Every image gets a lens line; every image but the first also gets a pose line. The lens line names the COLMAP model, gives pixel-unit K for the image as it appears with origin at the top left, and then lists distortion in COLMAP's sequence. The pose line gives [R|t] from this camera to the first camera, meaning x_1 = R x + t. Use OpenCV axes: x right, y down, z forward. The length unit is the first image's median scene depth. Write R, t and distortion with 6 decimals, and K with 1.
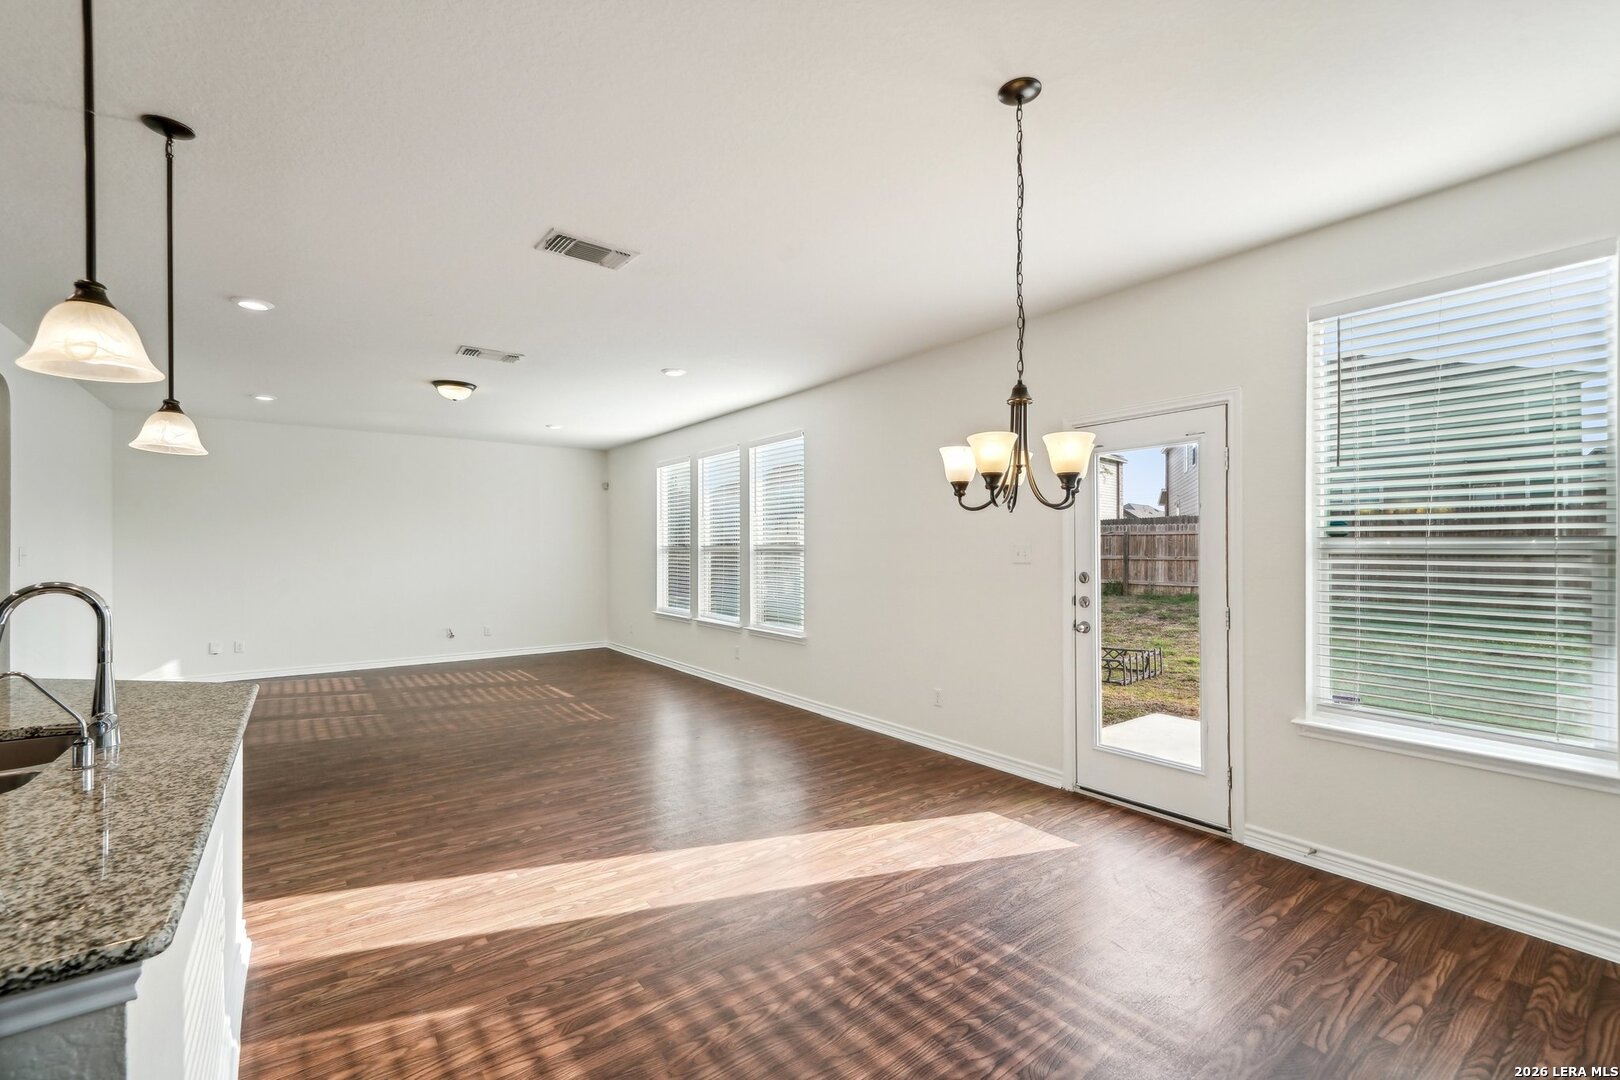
lens RADIAL K [[707.4, 0, 817.9], [0, 707.4, 553.5], [0, 0, 1]] dist [0.010810, 0.002745]
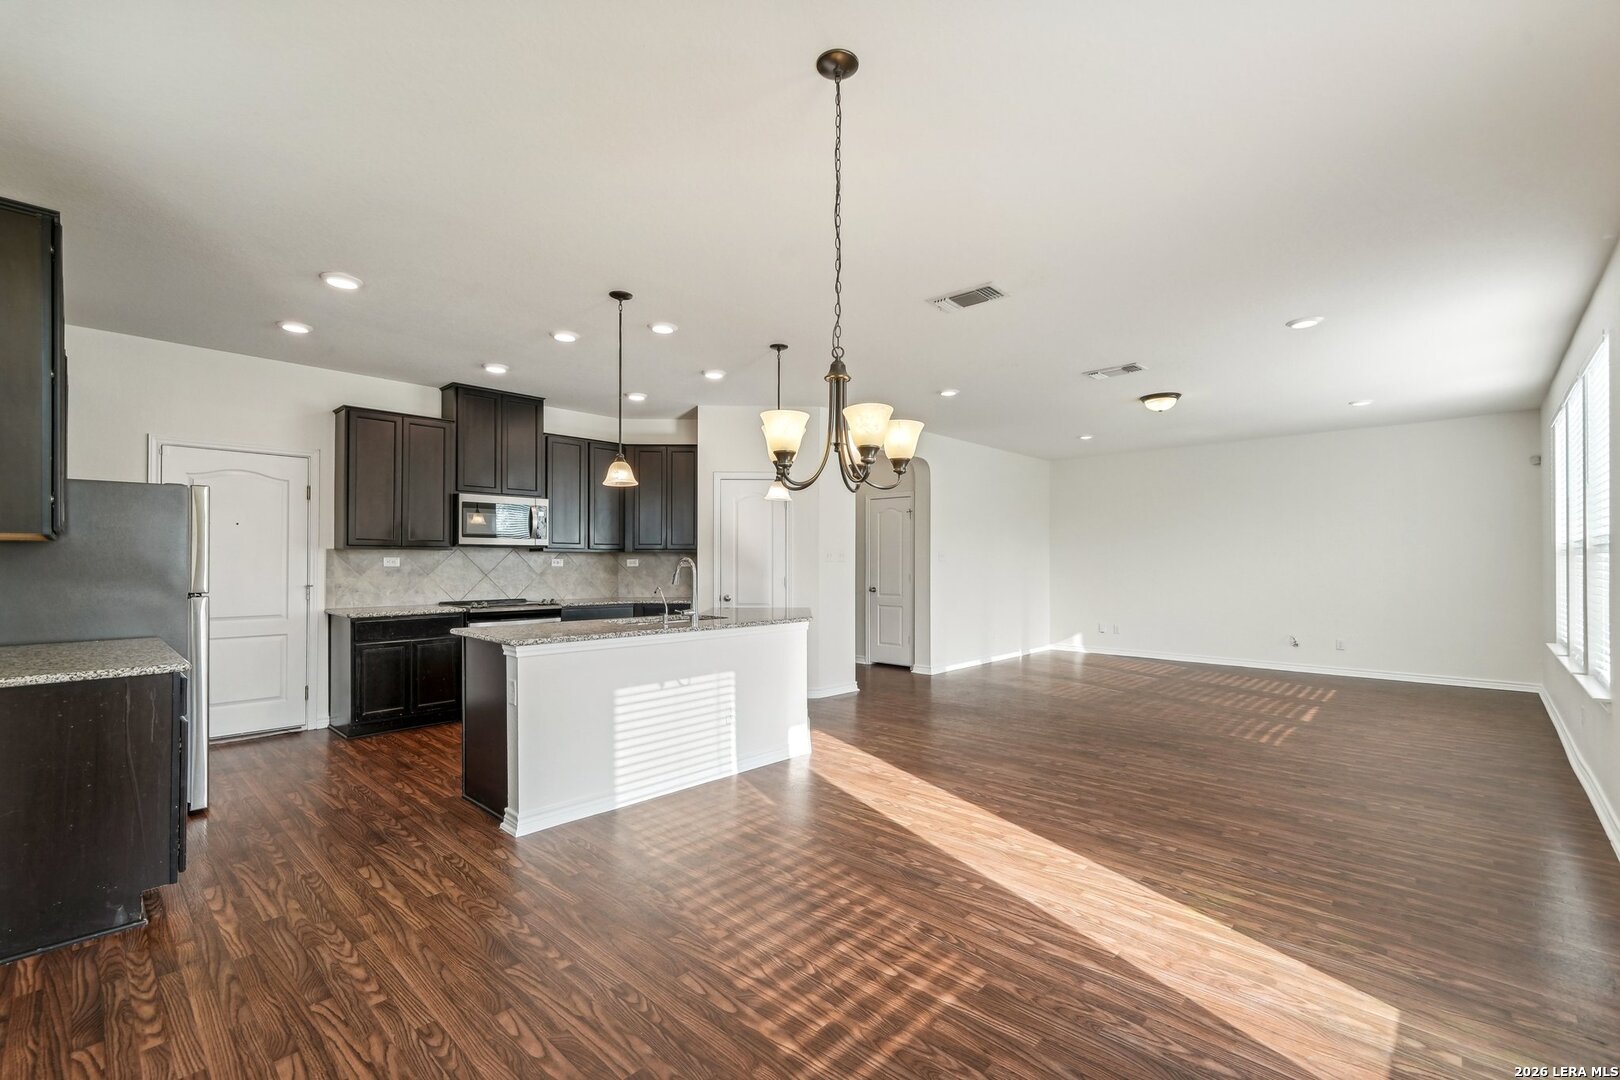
lens RADIAL K [[707.4, 0, 800.4], [0, 707.4, 564.1], [0, 0, 1]] dist [0.010810, 0.002745]
pose [[0.147115, 0.004302, -0.989110, 1.005895], [-0.006945, 0.999970, 0.003316, 0.033461], [0.989095, 0.006382, 0.147140, 0.649983]]
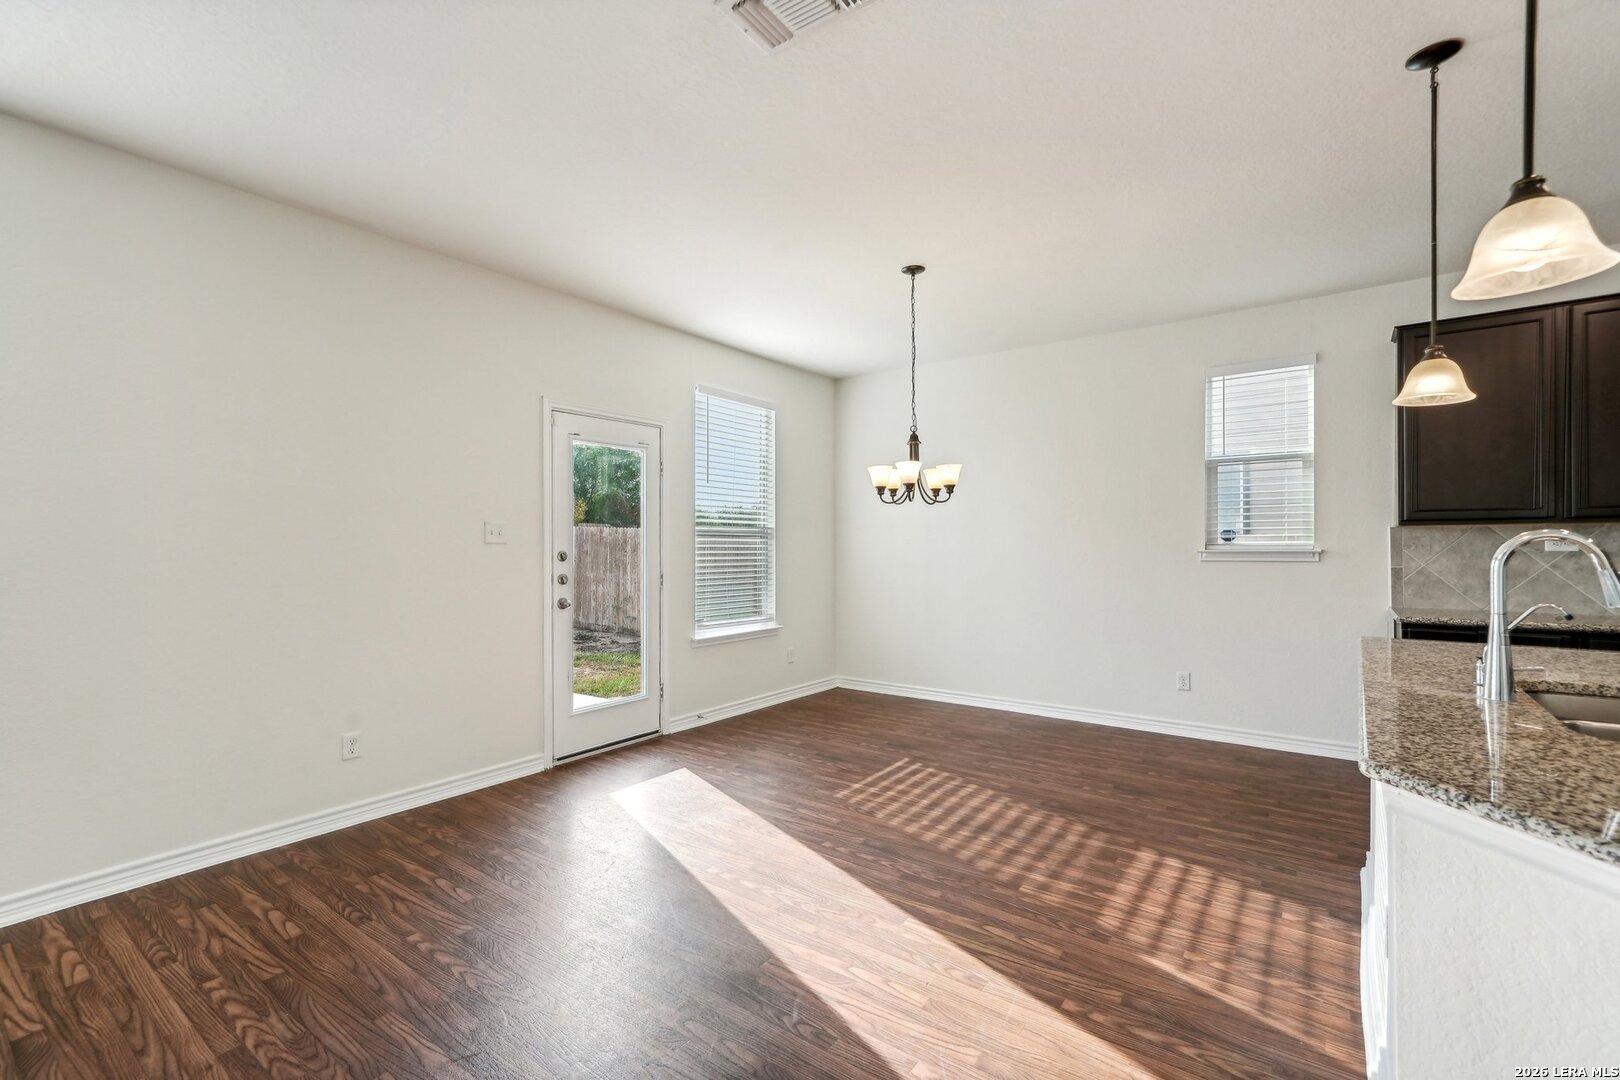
lens RADIAL K [[707.4, 0, 795.6], [0, 707.4, 544.1], [0, 0, 1]] dist [0.010810, 0.002745]
pose [[-0.250450, 0.006018, 0.968111, -1.091687], [0.016409, 0.999863, -0.001971, 0.035559], [-0.967991, 0.015392, -0.250514, 1.396263]]
